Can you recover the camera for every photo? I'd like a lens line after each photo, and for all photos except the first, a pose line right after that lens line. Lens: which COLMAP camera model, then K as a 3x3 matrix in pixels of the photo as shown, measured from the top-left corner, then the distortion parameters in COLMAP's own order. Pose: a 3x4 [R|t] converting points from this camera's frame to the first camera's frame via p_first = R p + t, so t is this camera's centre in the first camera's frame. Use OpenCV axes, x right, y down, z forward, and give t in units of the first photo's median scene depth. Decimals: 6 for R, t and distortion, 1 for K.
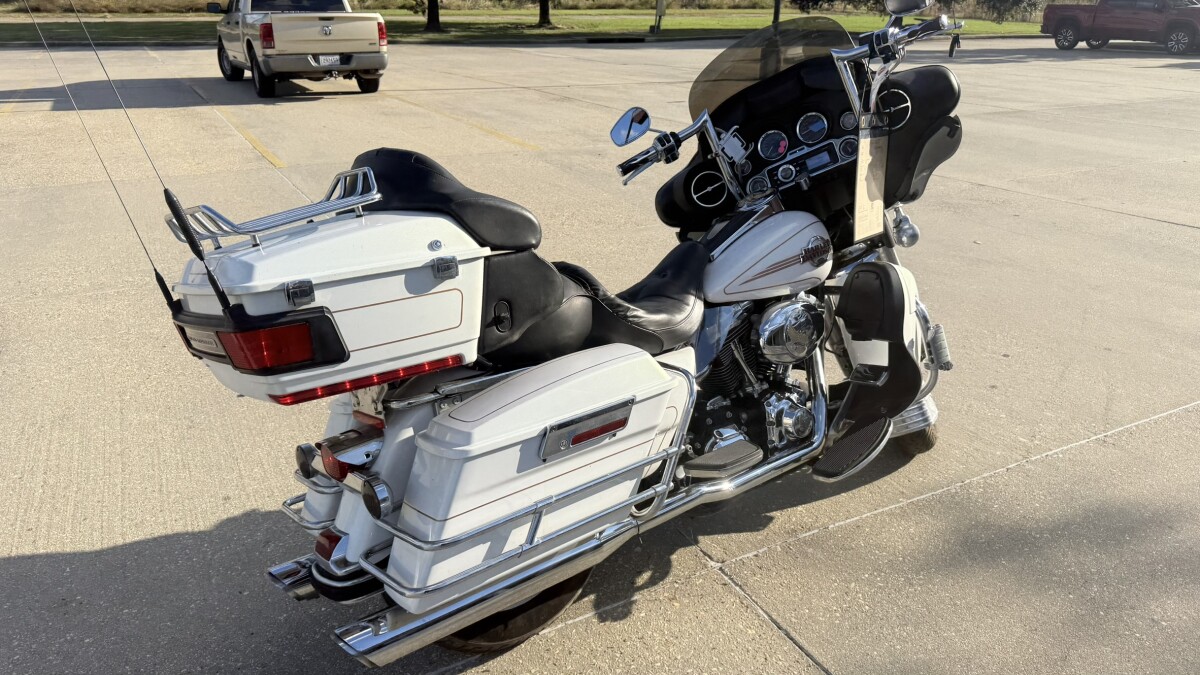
lens RADIAL K [[838.7, 0, 604.5], [0, 838.7, 330.3], [0, 0, 1]] dist [0.038818, -0.055118]
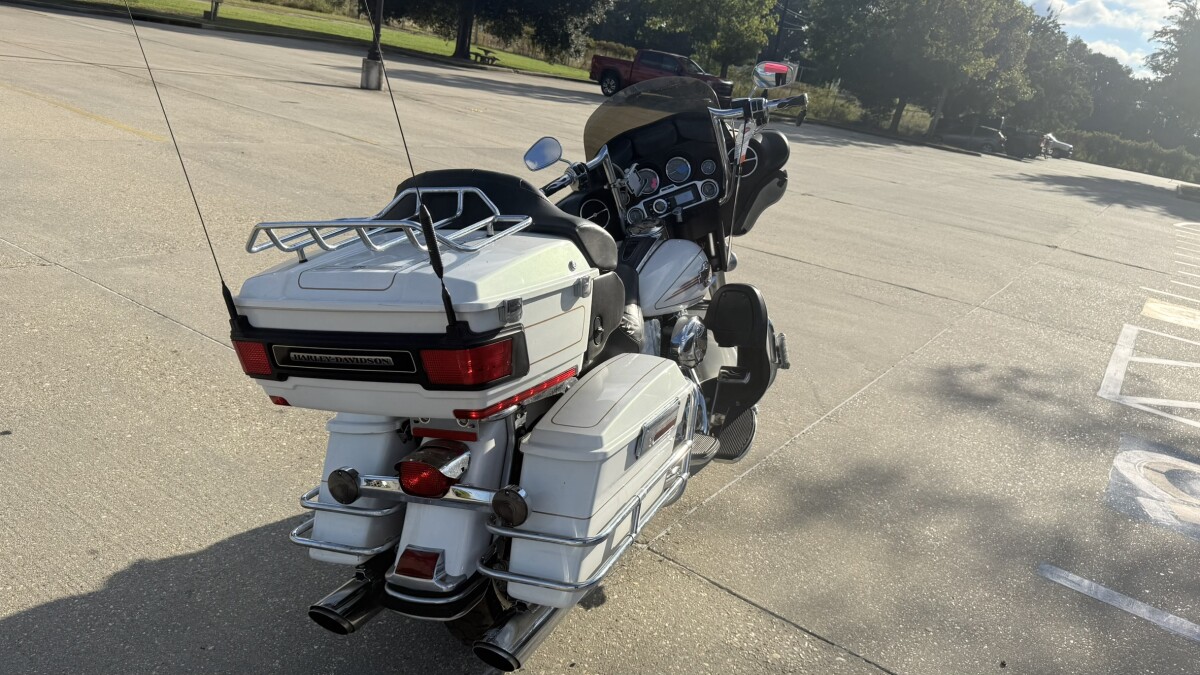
lens RADIAL K [[840.8, 0, 601.8], [0, 840.8, 311.7], [0, 0, 1]] dist [0.040297, -0.062292]
pose [[0.874331, -0.000356, 0.485331, -0.126145], [0.017147, 0.999398, -0.030157, -0.001421], [-0.485028, 0.034689, 0.873810, 0.004884]]
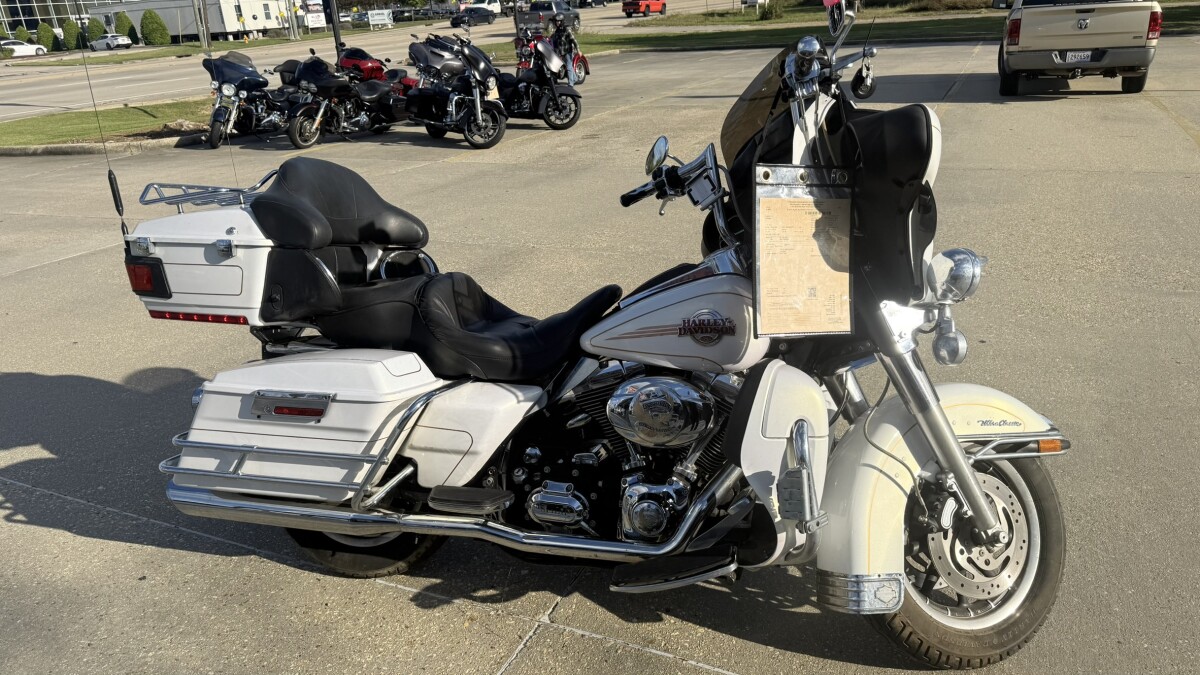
lens RADIAL K [[836.8, 0, 607.8], [0, 836.8, 341.7], [0, 0, 1]] dist [0.038395, -0.053279]
pose [[0.603182, 0.246816, -0.758455, 0.218603], [-0.231010, 0.964219, 0.130059, -0.043864], [0.763418, 0.096762, 0.638616, 0.112469]]
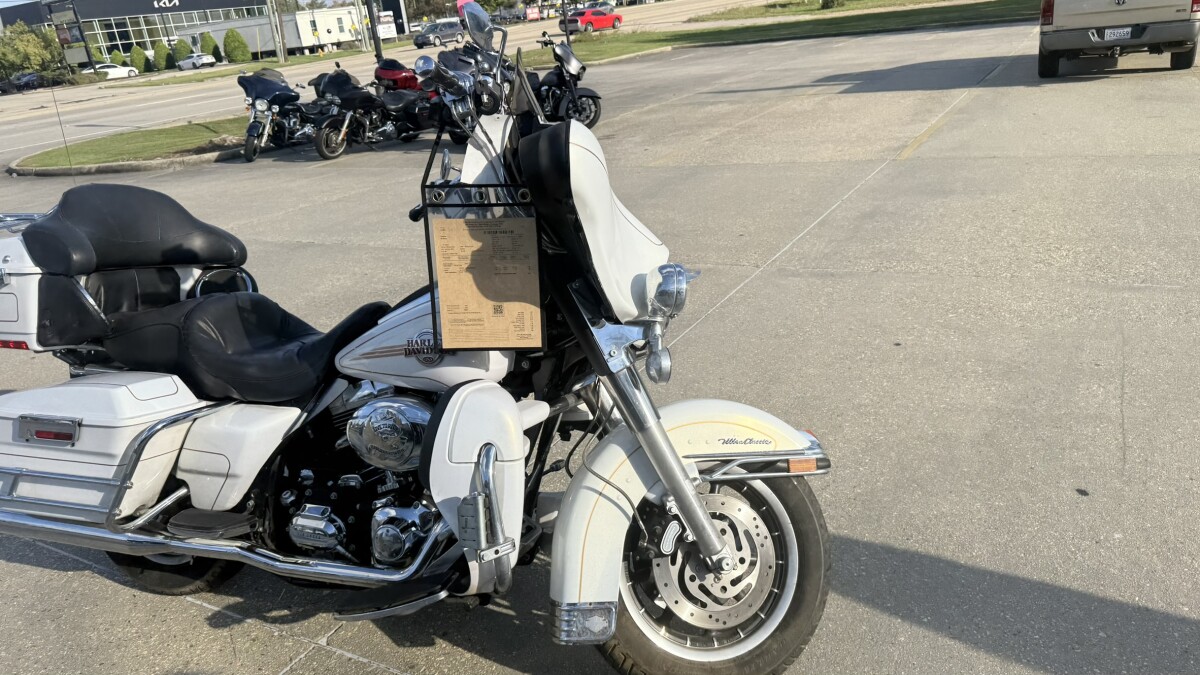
lens RADIAL K [[838.7, 0, 604.5], [0, 838.7, 330.3], [0, 0, 1]] dist [0.038818, -0.055118]
pose [[0.539250, 0.228353, -0.810595, 0.264535], [-0.202254, 0.969481, 0.138563, -0.067998], [0.817498, 0.089227, 0.568978, 0.185193]]
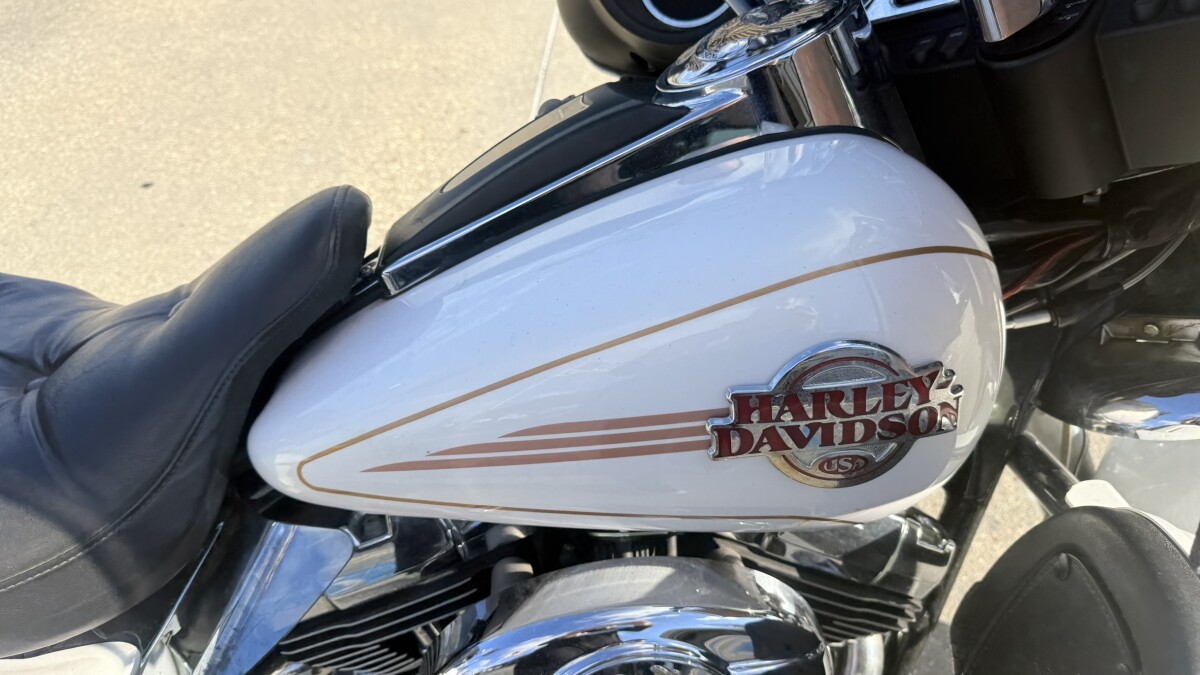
lens RADIAL K [[836.8, 0, 607.8], [0, 836.8, 341.7], [0, 0, 1]] dist [0.038395, -0.053279]
pose [[0.860876, 0.330950, -0.386478, 0.072701], [-0.197627, 0.917415, 0.345389, -0.043435], [0.468867, -0.220959, 0.855185, 0.223900]]
